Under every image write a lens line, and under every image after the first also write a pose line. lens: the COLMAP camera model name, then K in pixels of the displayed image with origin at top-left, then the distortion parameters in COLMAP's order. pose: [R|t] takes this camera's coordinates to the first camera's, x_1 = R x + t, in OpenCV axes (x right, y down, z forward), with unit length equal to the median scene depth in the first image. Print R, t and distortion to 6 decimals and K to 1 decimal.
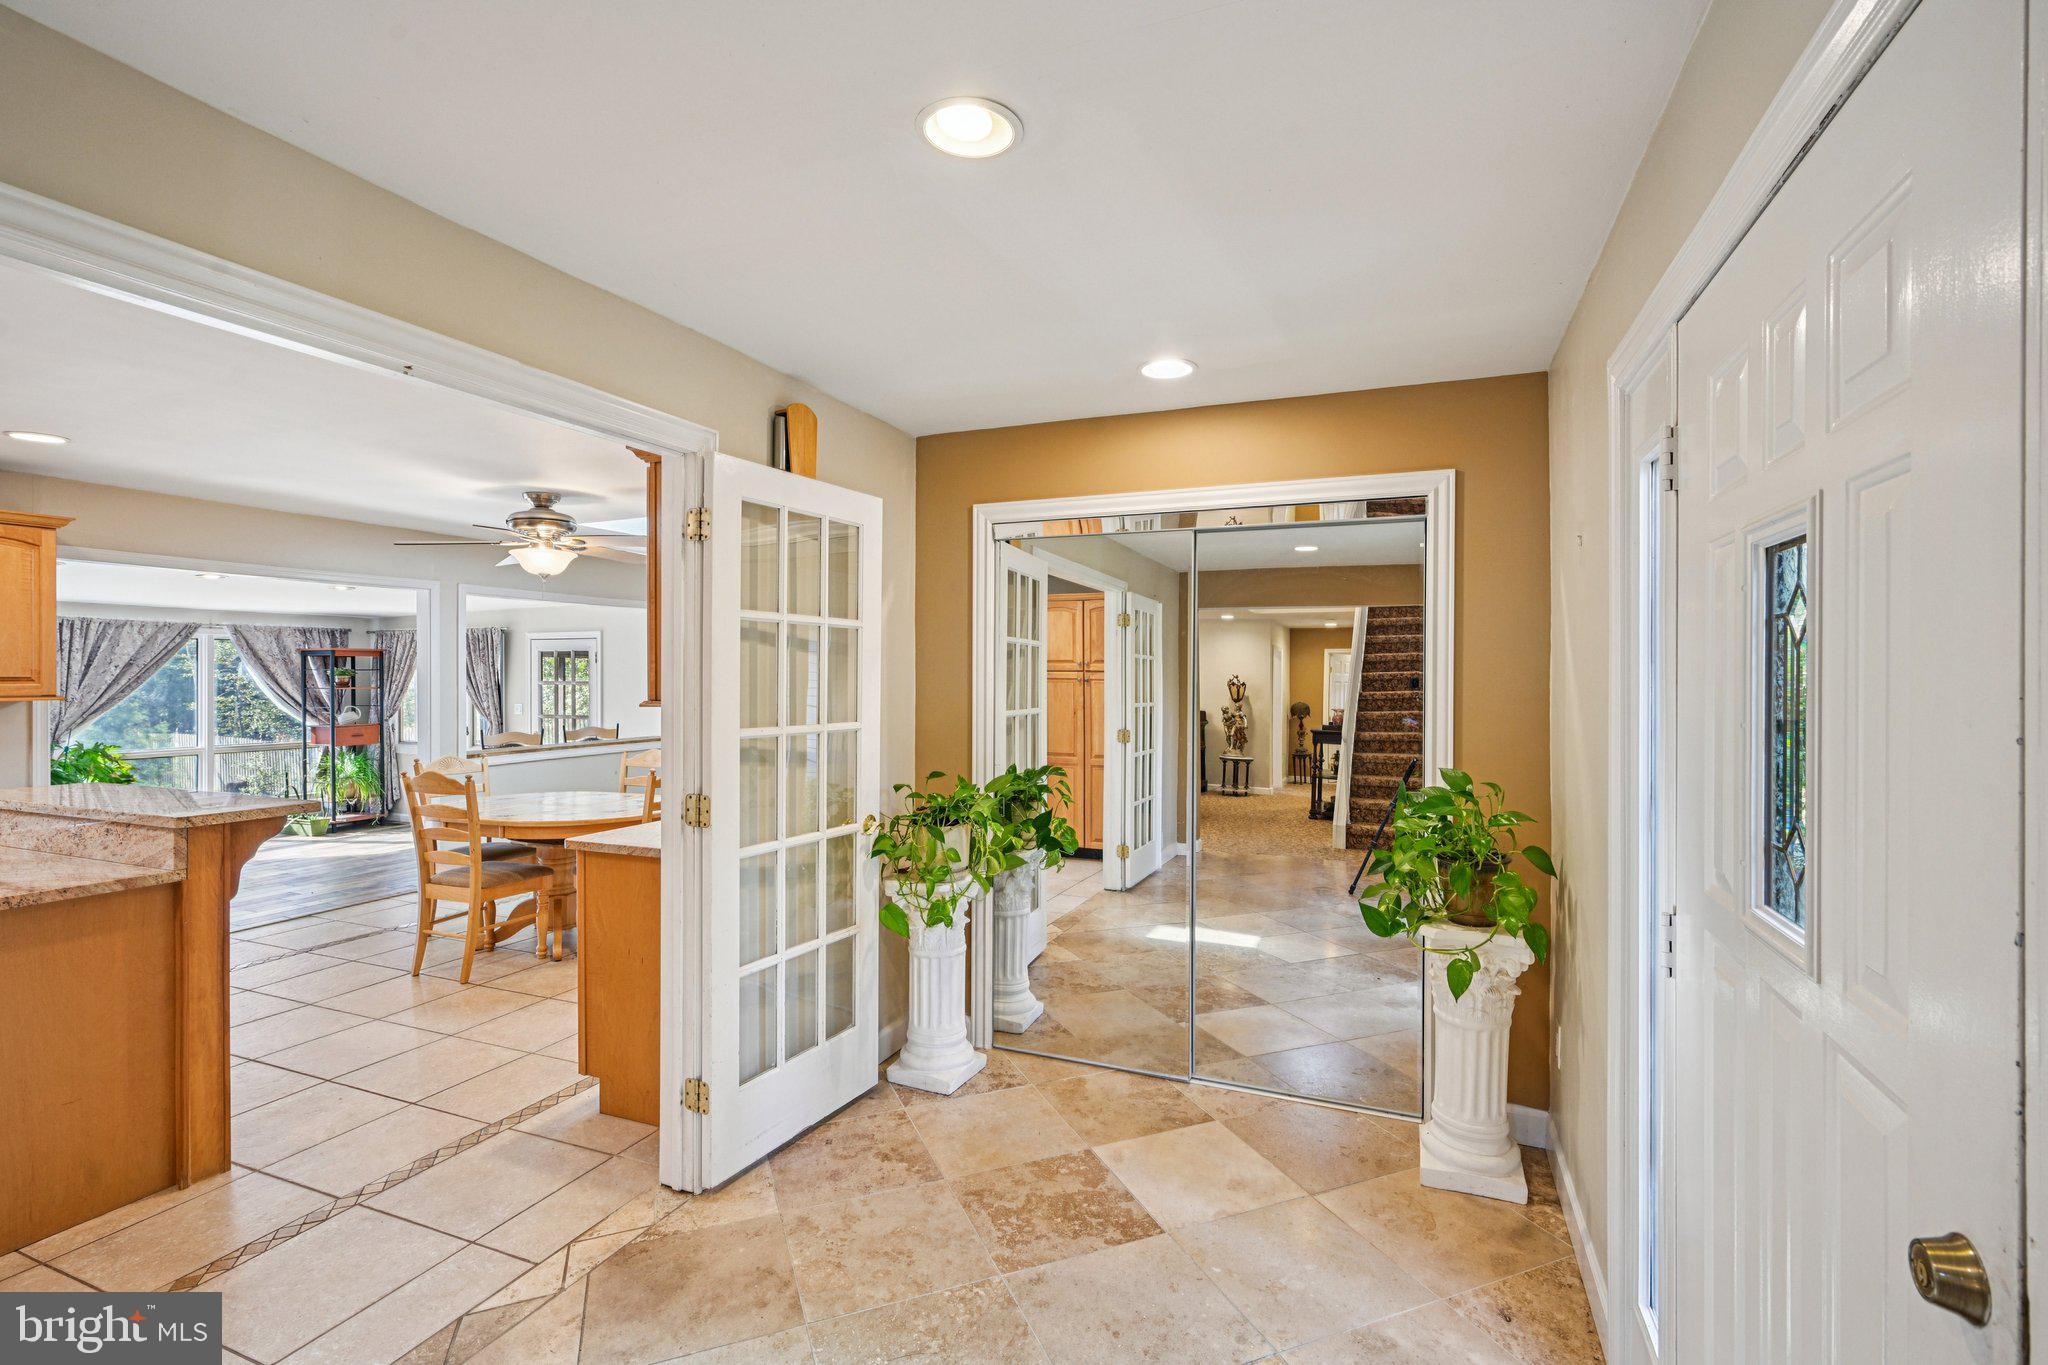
lens RADIAL K [[924.0, 0, 1029.6], [0, 924.0, 674.9], [0, 0, 1]] dist [-0.000224, 0.000933]
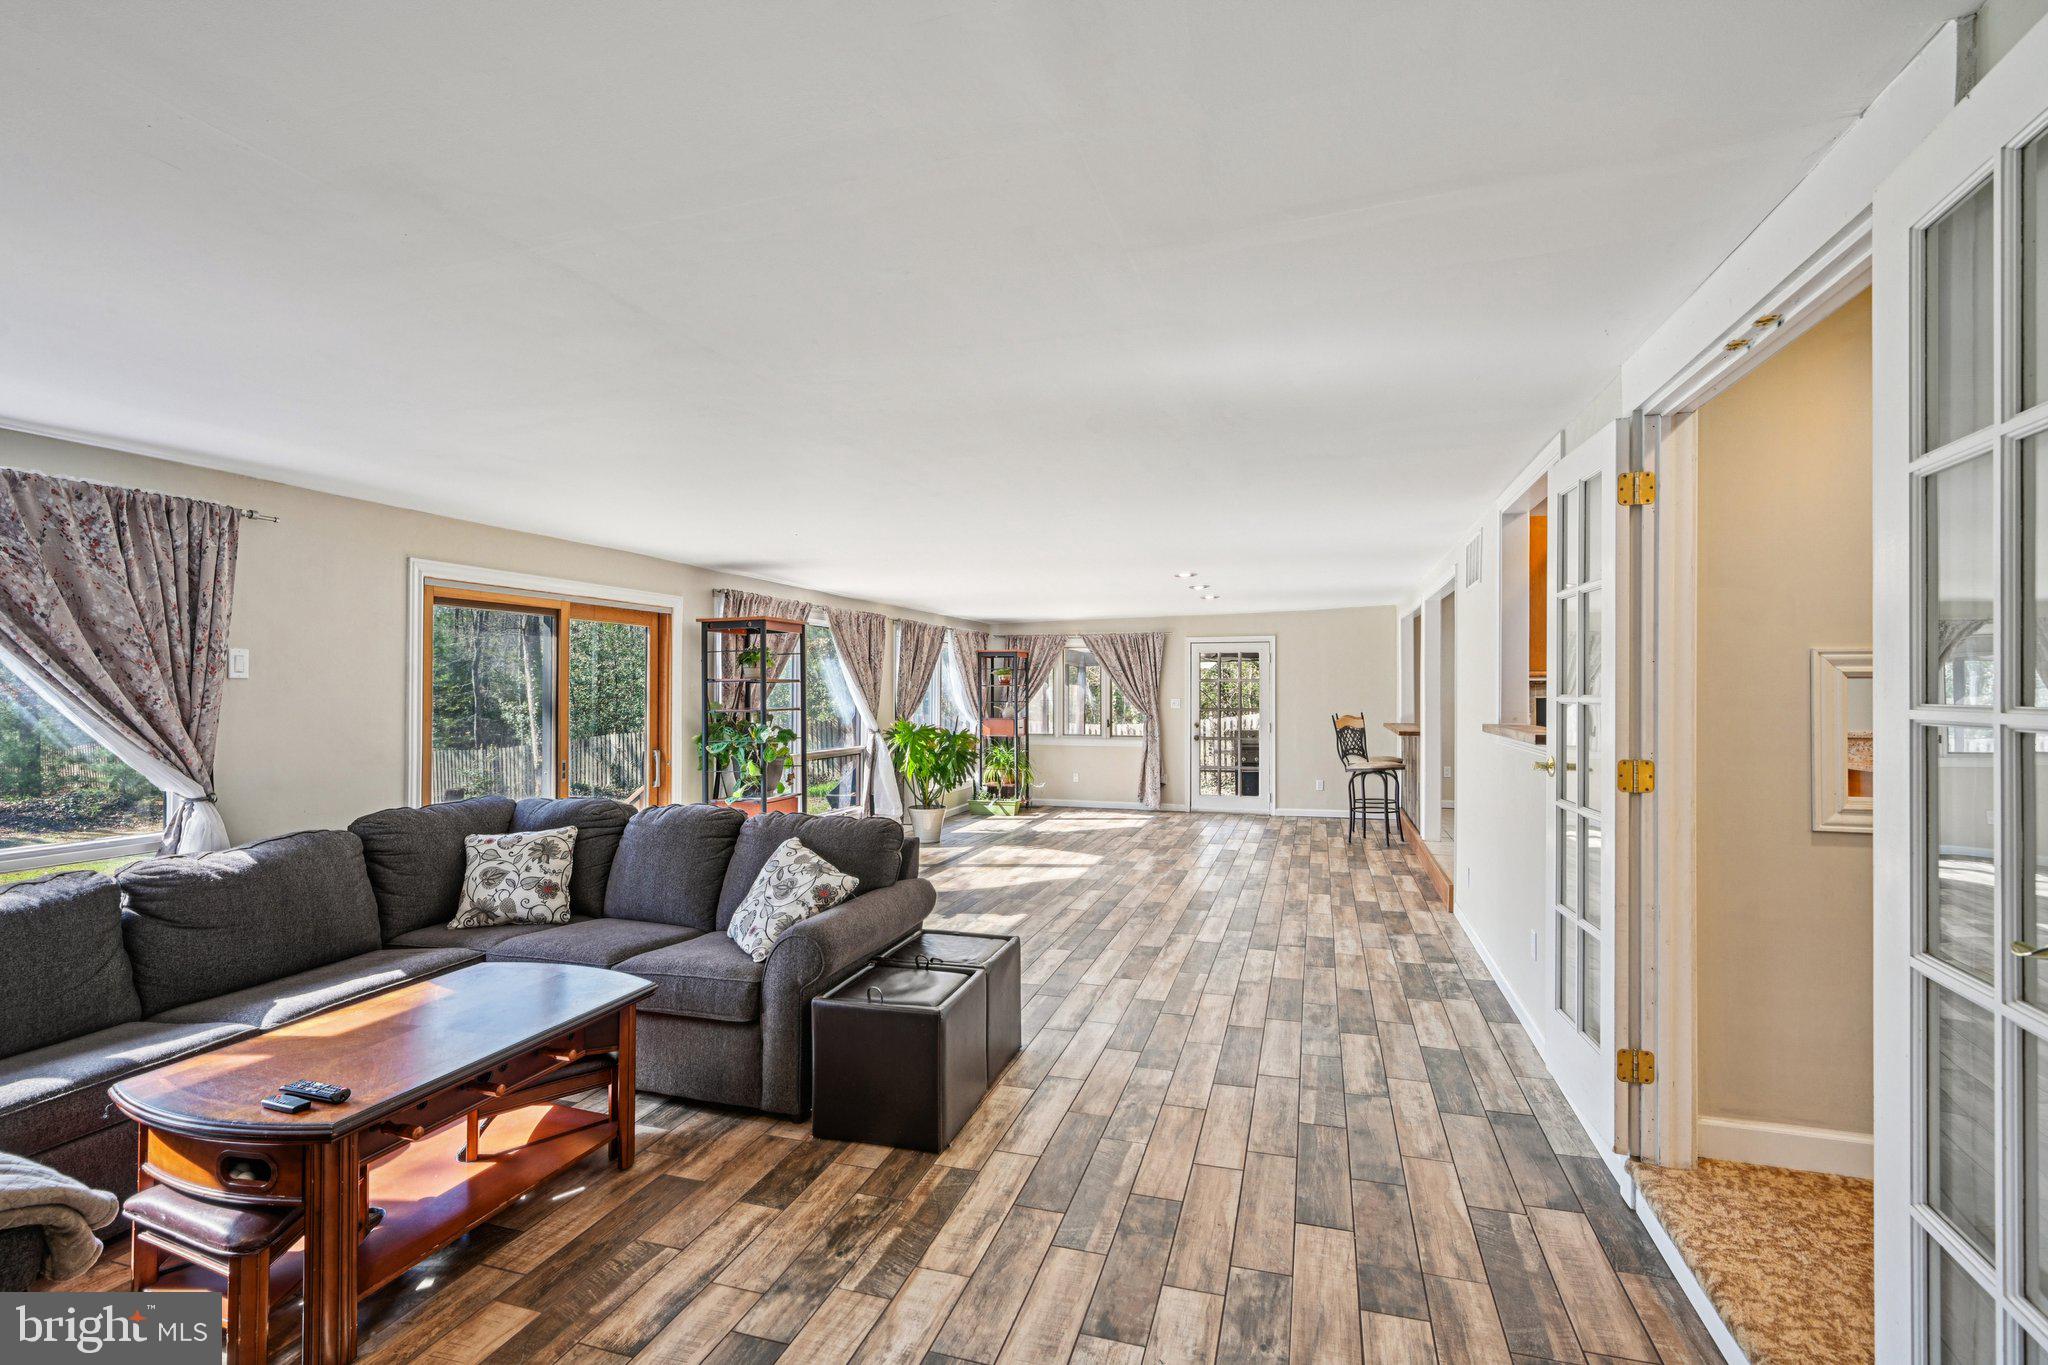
lens RADIAL K [[924.0, 0, 1029.6], [0, 924.0, 674.9], [0, 0, 1]] dist [-0.000224, 0.000933]
pose [[0.995285, 0.001270, 0.096986, -1.869197], [0.000254, 0.999877, -0.015702, 0.043298], [-0.096994, 0.015652, 0.995162, -0.285634]]
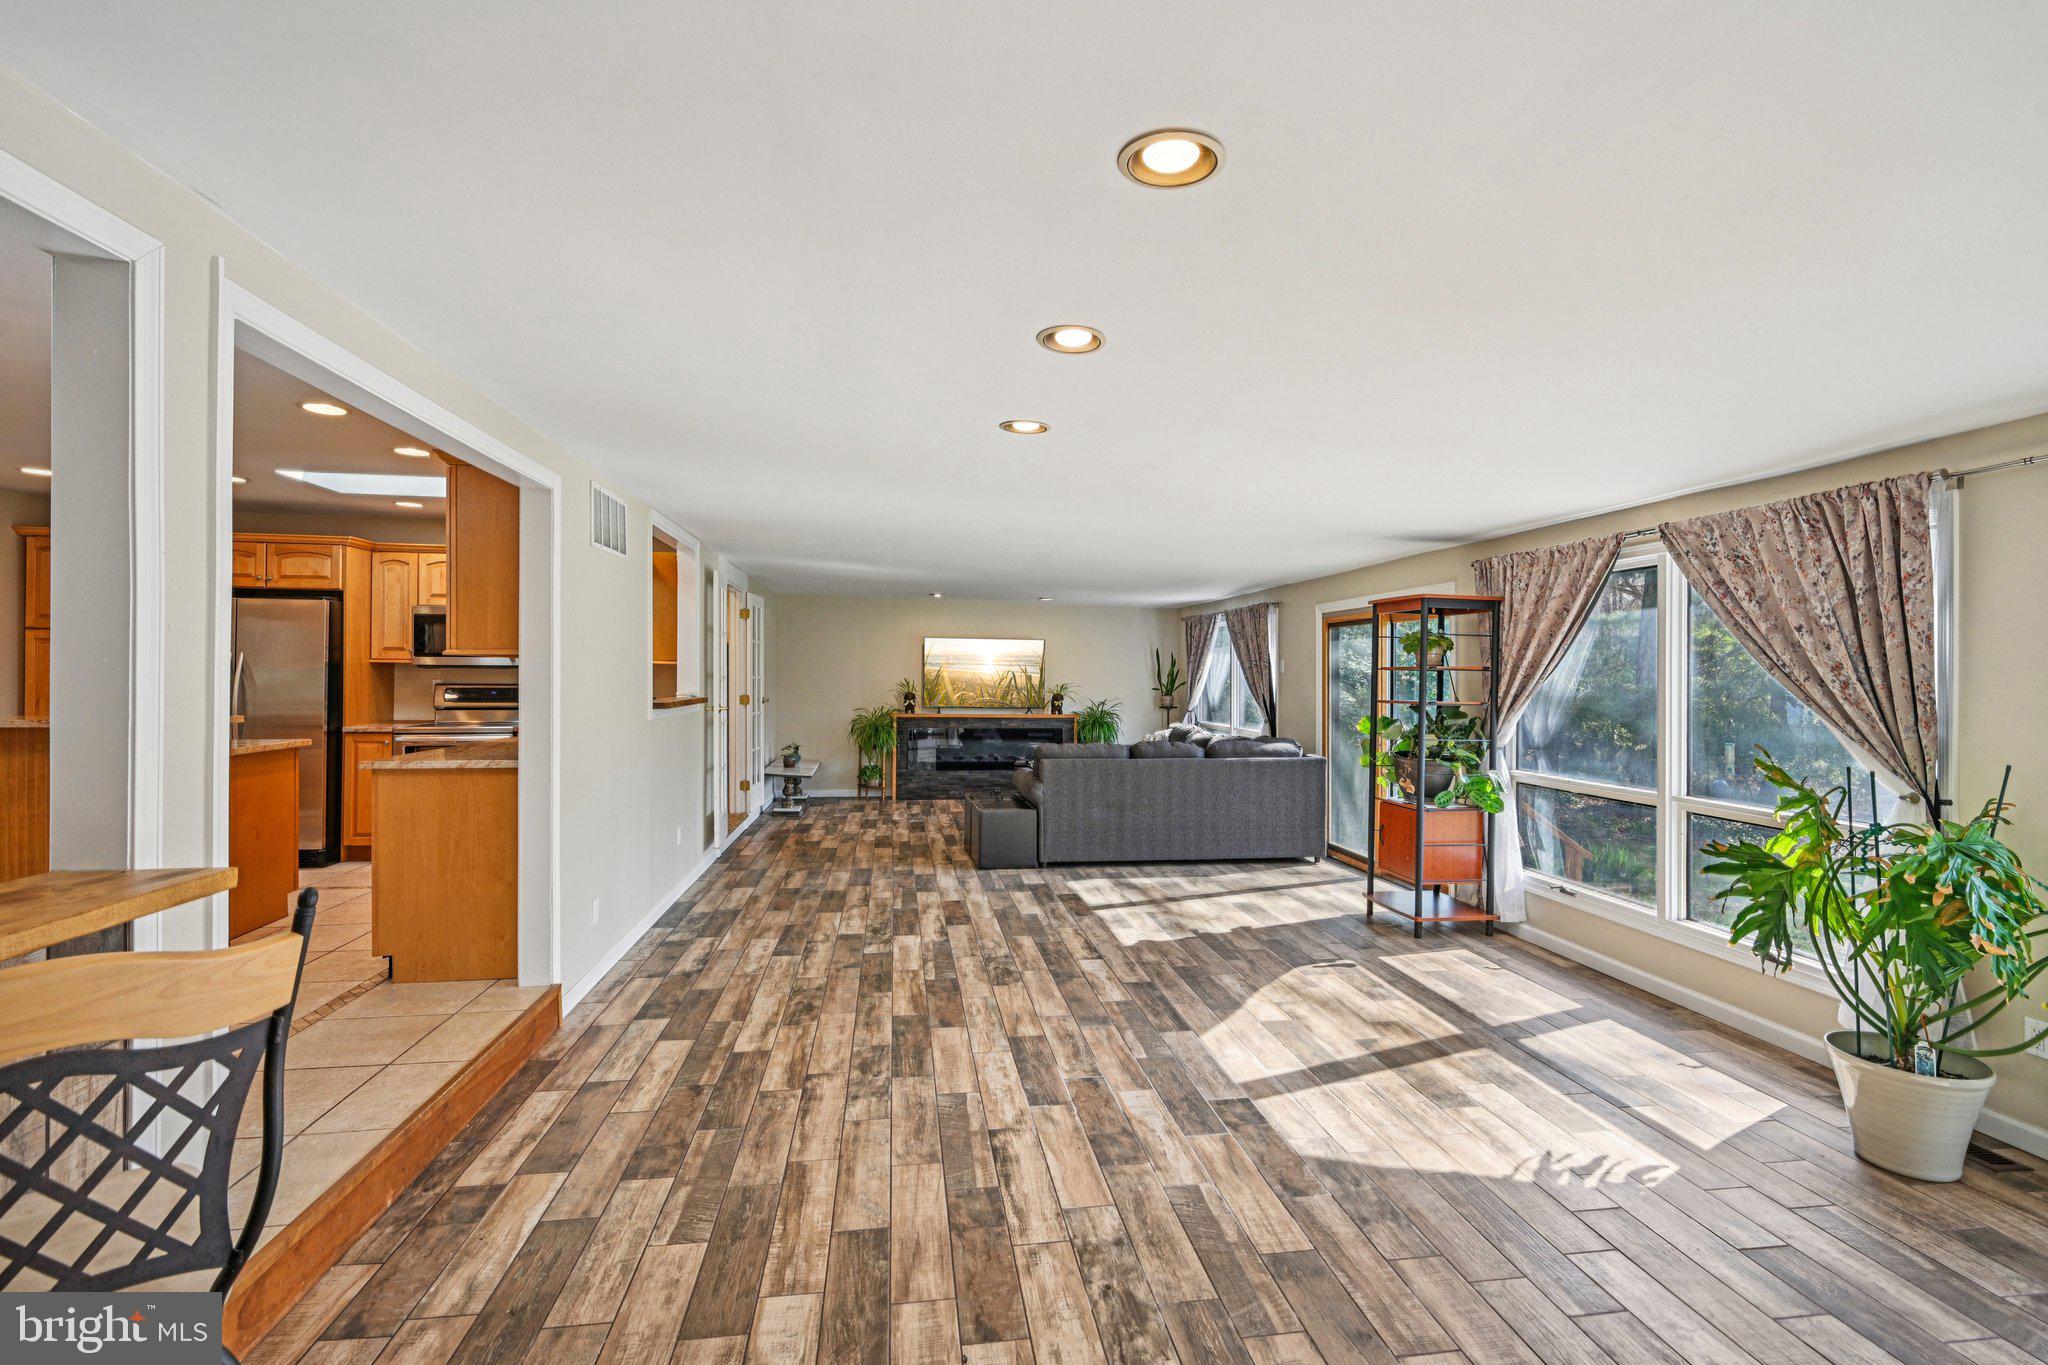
lens RADIAL K [[924.0, 0, 1029.6], [0, 924.0, 674.9], [0, 0, 1]] dist [-0.000224, 0.000933]
pose [[-0.855436, -0.006187, -0.517871, -1.034876], [-0.006923, 0.999976, -0.000510, 0.042181], [0.517862, 0.003149, -0.855458, 2.006416]]
